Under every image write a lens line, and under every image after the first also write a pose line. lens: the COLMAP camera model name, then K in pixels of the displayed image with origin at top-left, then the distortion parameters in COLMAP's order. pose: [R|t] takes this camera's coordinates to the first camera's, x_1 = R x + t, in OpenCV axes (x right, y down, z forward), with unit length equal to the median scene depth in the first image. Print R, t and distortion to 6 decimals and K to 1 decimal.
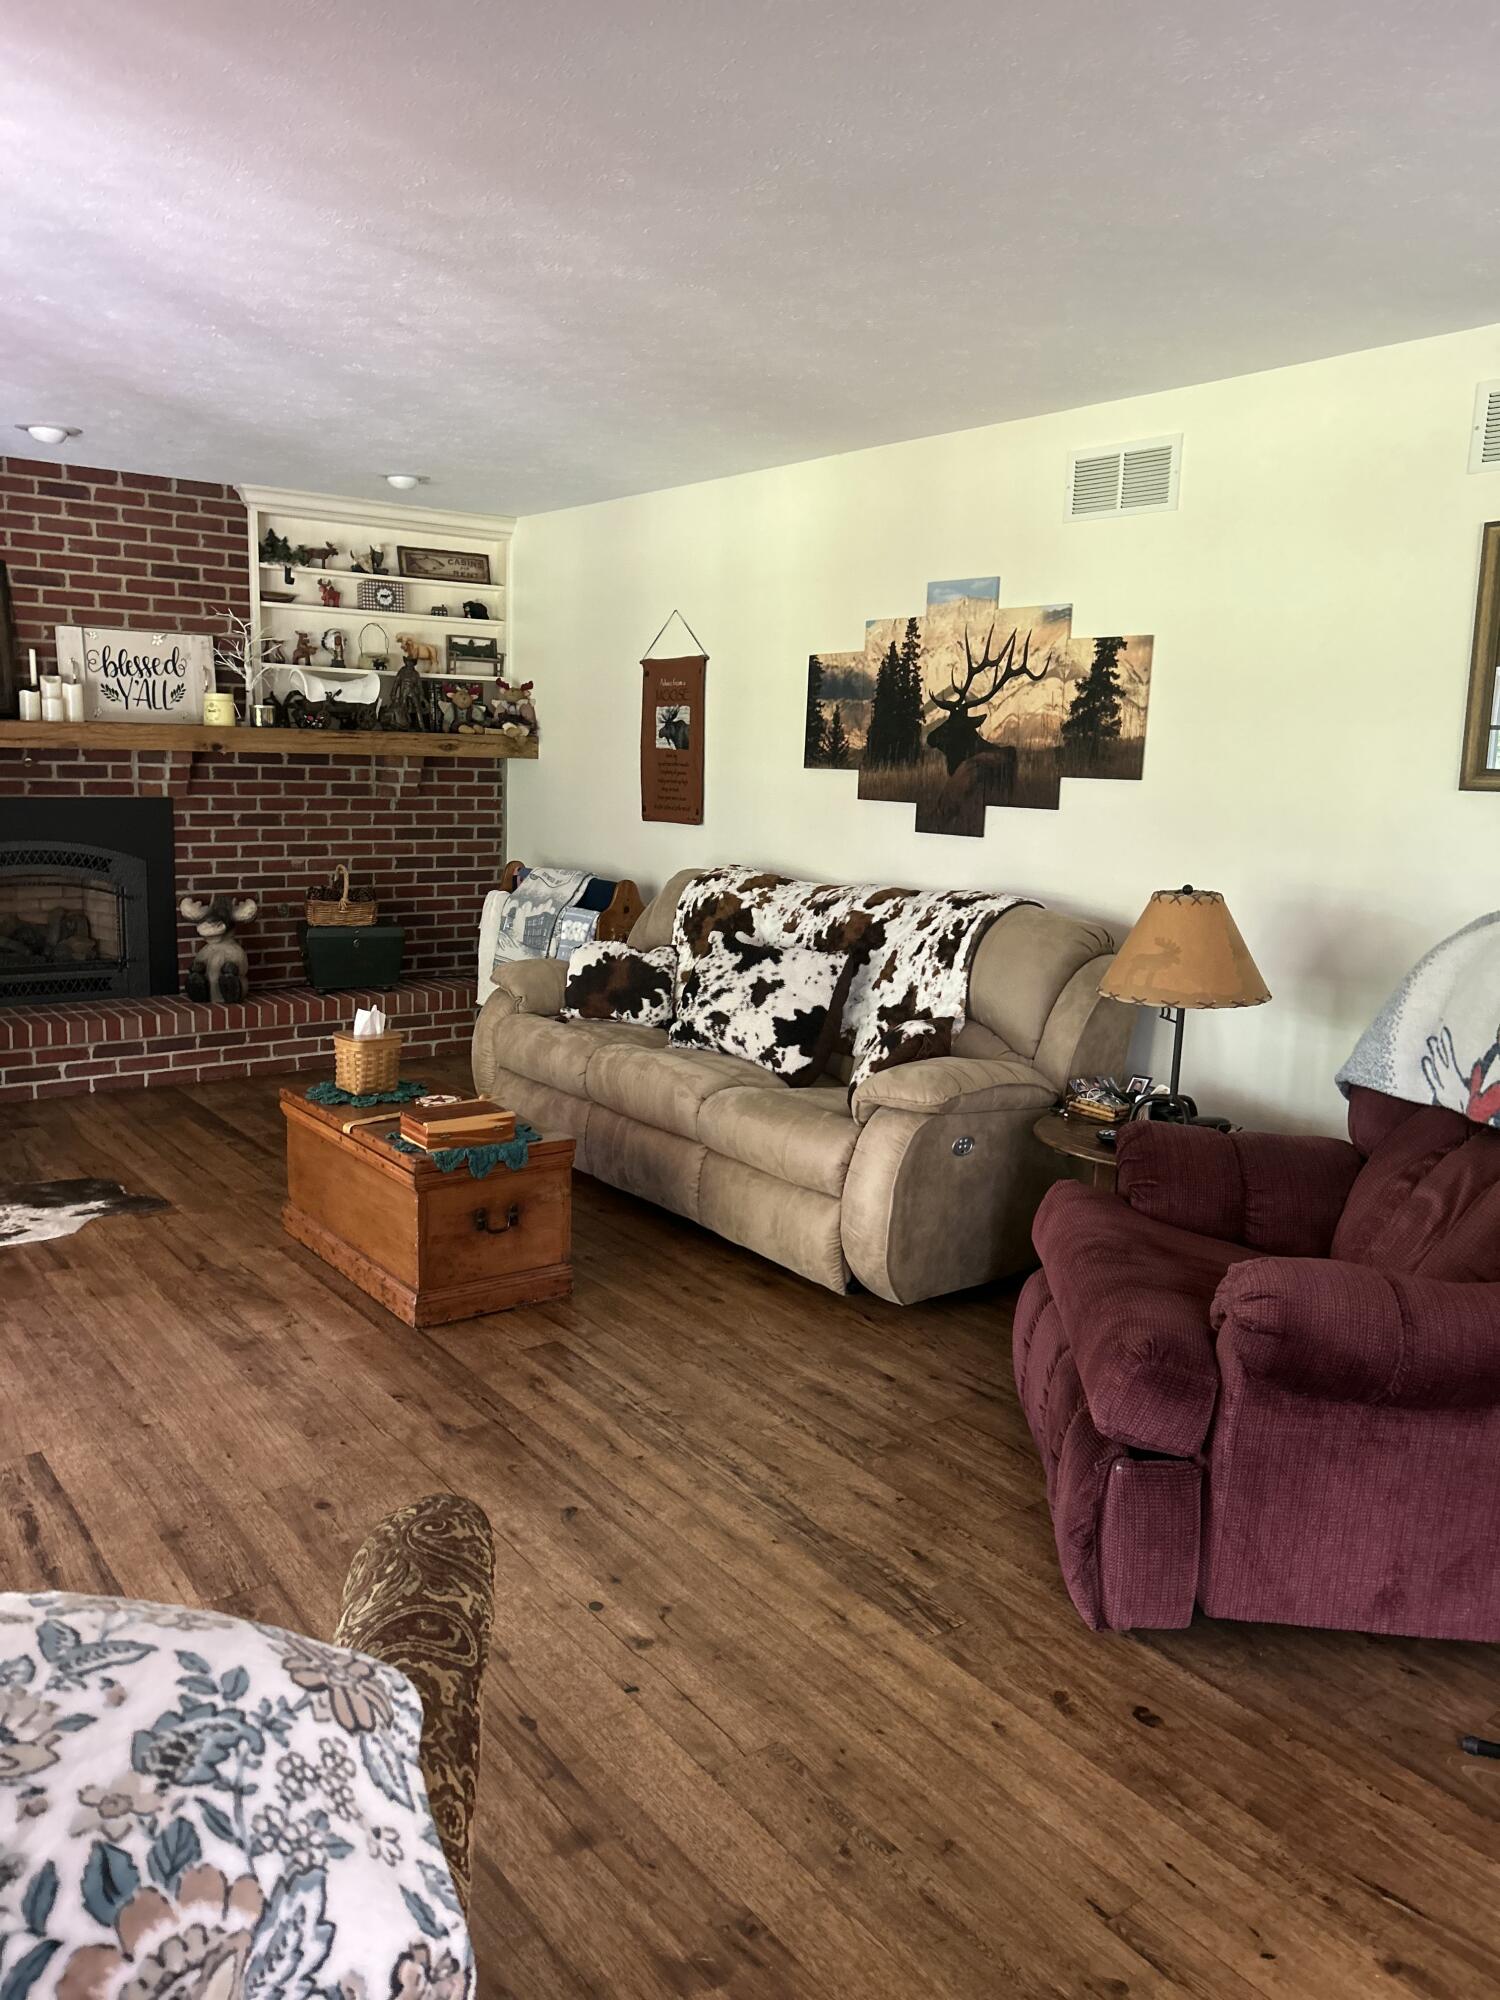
lens RADIAL K [[1518.1, 0, 751.6], [0, 1518.1, 996.3], [0, 0, 1]] dist [0.062993, -0.041910]
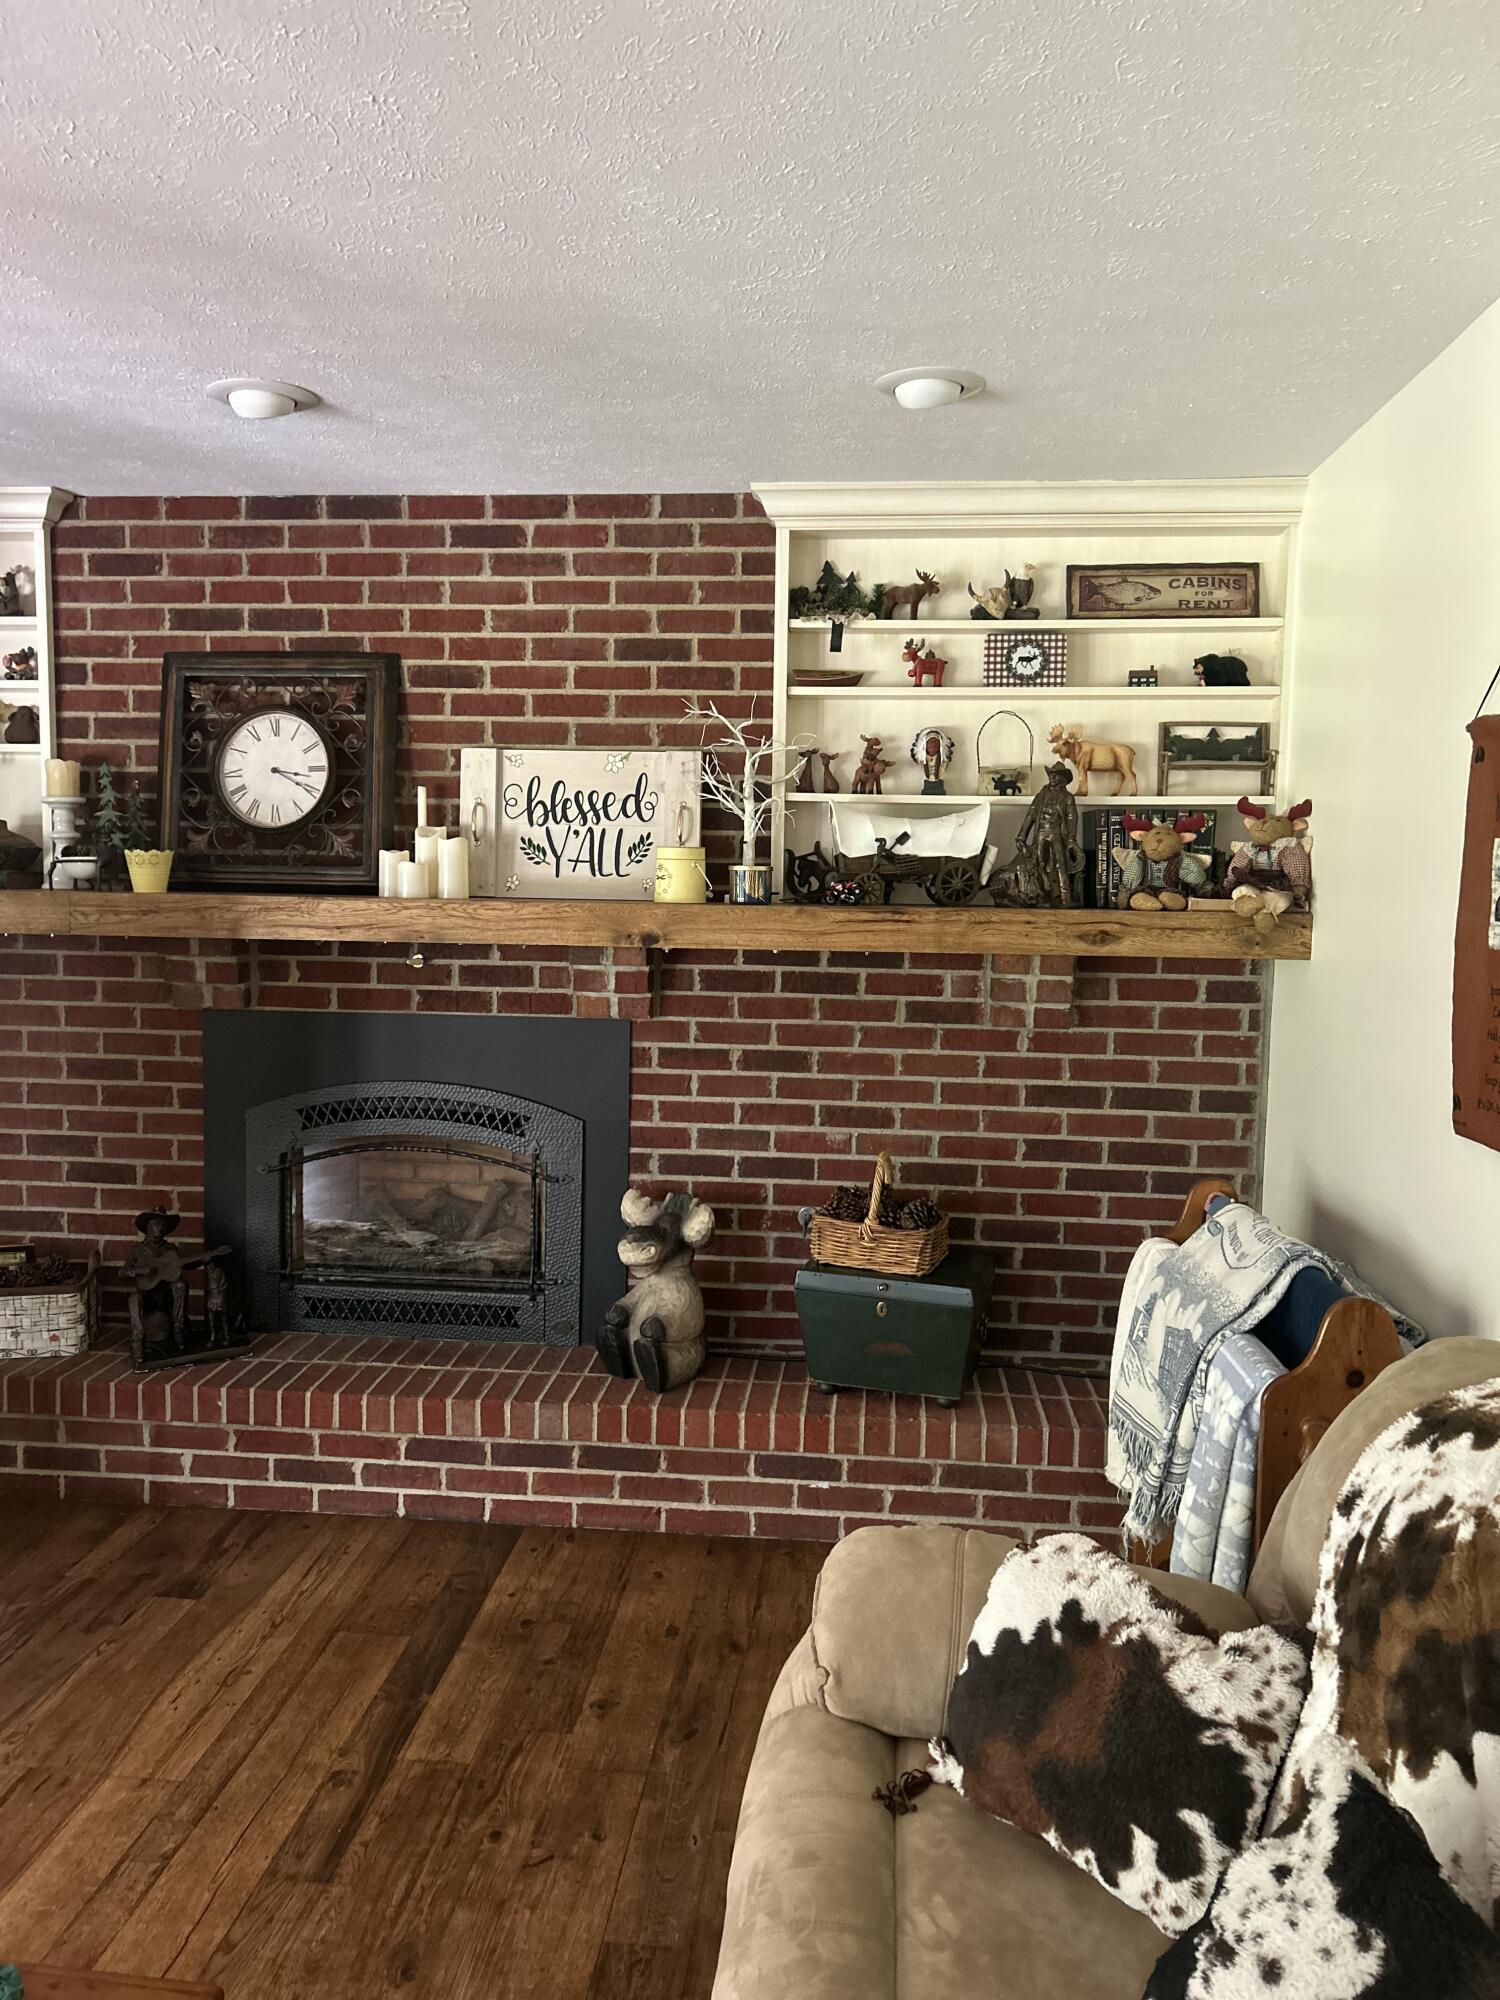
lens RADIAL K [[1518.1, 0, 745.4], [0, 1518.1, 996.1], [0, 0, 1]] dist [0.062993, -0.041910]
pose [[0.743344, 0.036978, -0.667886, 0.051499], [-0.106651, 0.992250, -0.063764, -0.104636], [0.660352, 0.118629, 0.741527, 0.580407]]
